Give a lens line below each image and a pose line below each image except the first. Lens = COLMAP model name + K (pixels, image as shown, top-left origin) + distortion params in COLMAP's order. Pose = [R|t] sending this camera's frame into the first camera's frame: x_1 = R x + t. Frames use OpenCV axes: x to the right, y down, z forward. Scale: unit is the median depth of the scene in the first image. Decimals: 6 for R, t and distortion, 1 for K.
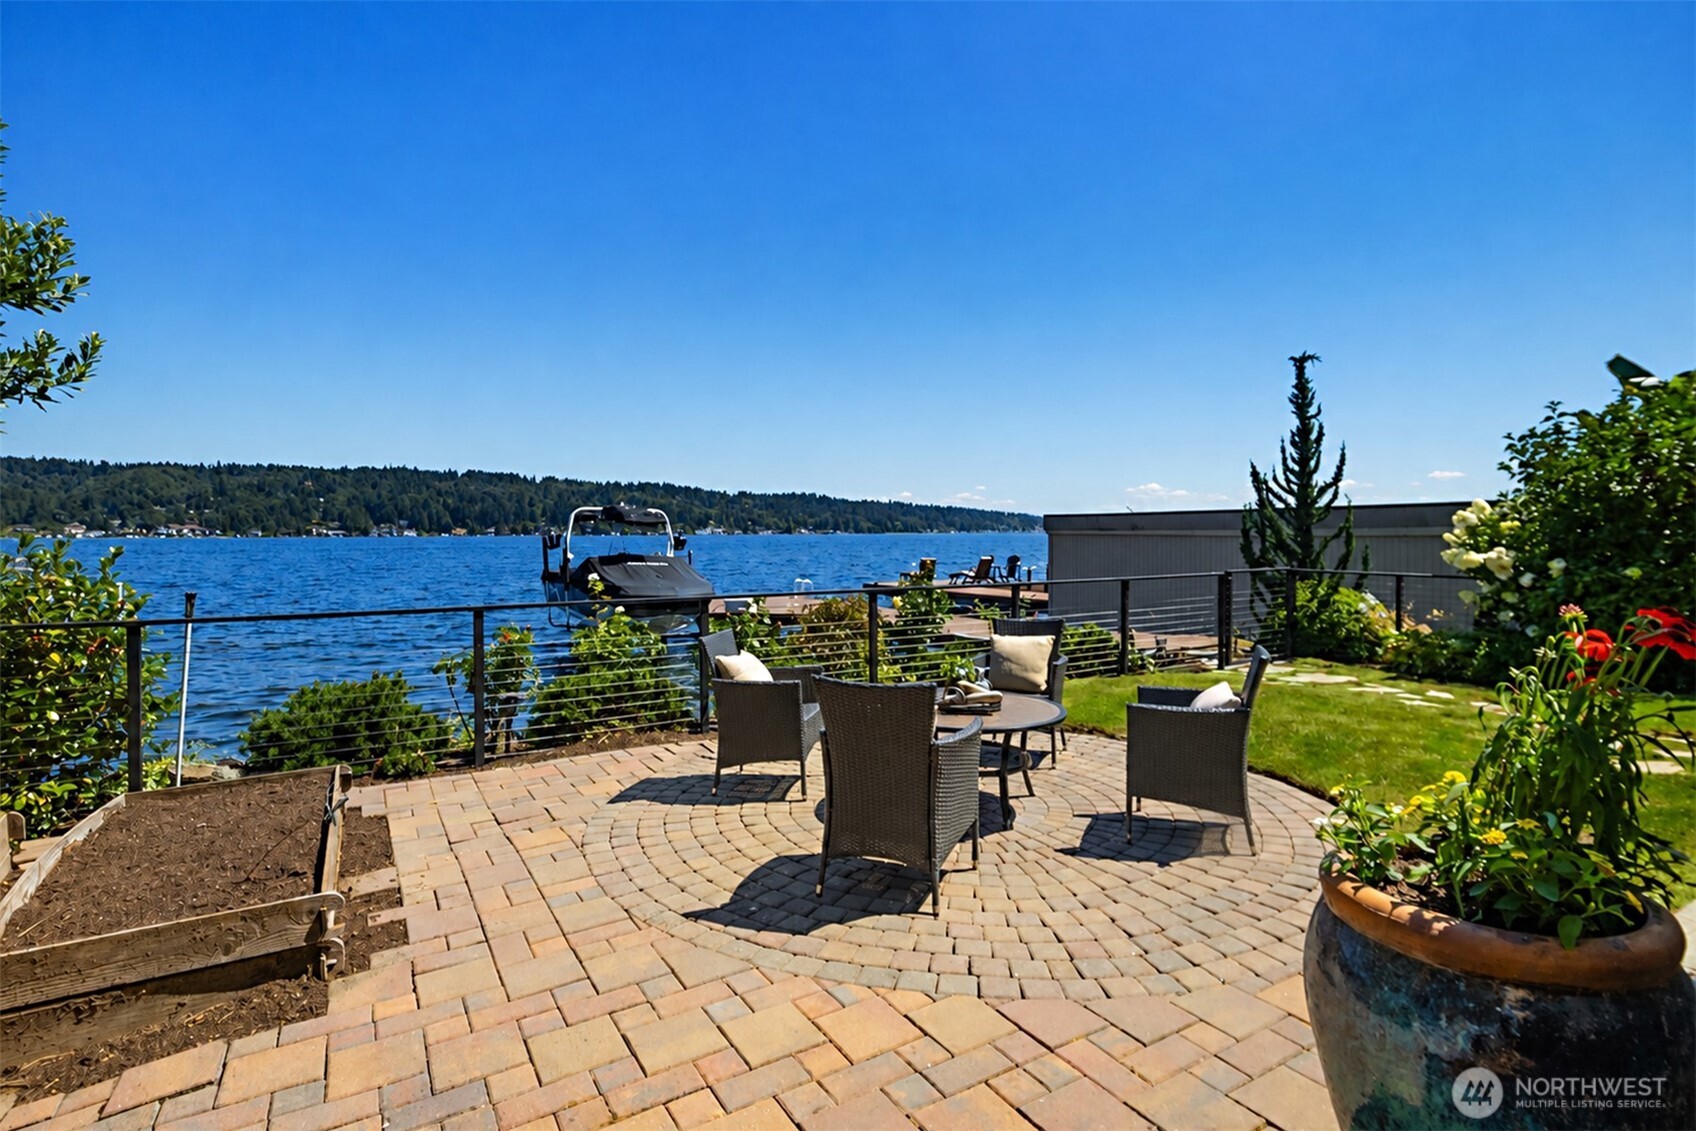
lens RADIAL K [[822.8, 0, 851.2], [0, 822.8, 553.4], [0, 0, 1]] dist [0.004940, -0.004766]
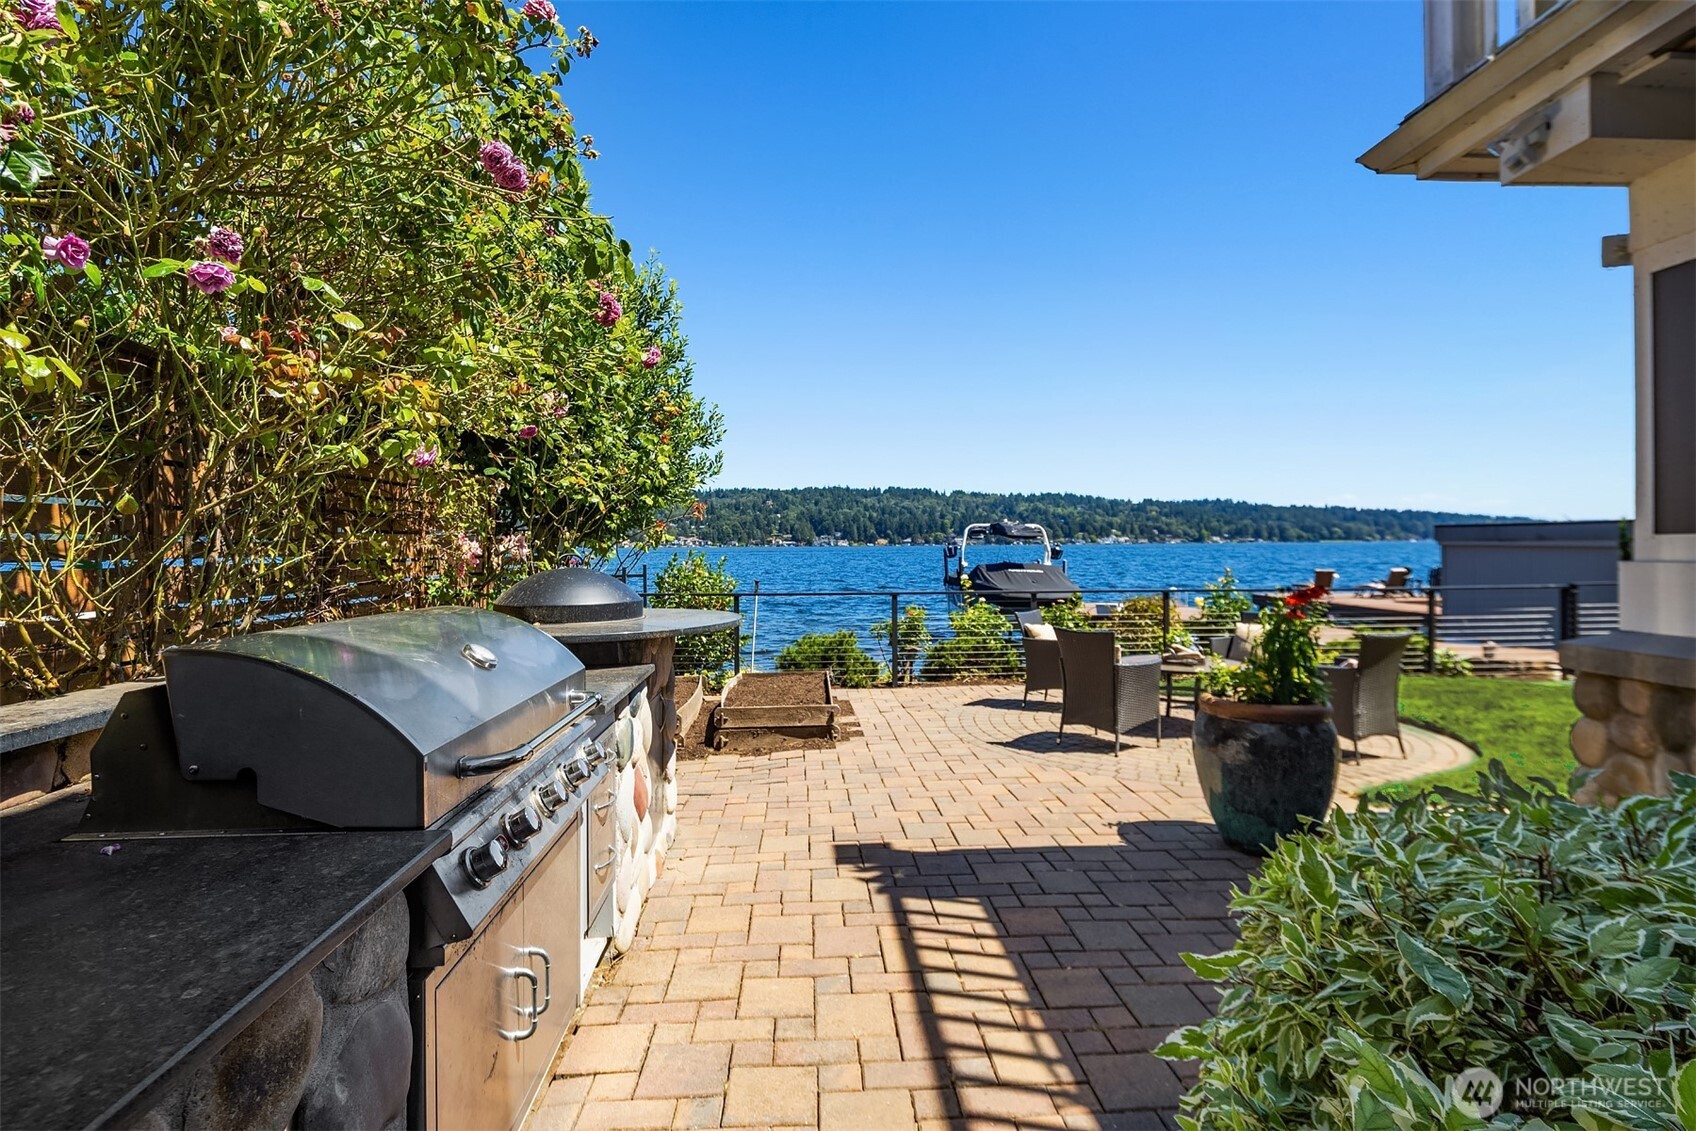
lens RADIAL K [[822.8, 0, 843.4], [0, 822.8, 553.8], [0, 0, 1]] dist [0.004940, -0.004766]
pose [[0.882180, 0.003311, -0.470901, 0.188298], [-0.008333, 0.999928, -0.008580, 0.000778], [0.470839, 0.011493, 0.882144, -0.408980]]
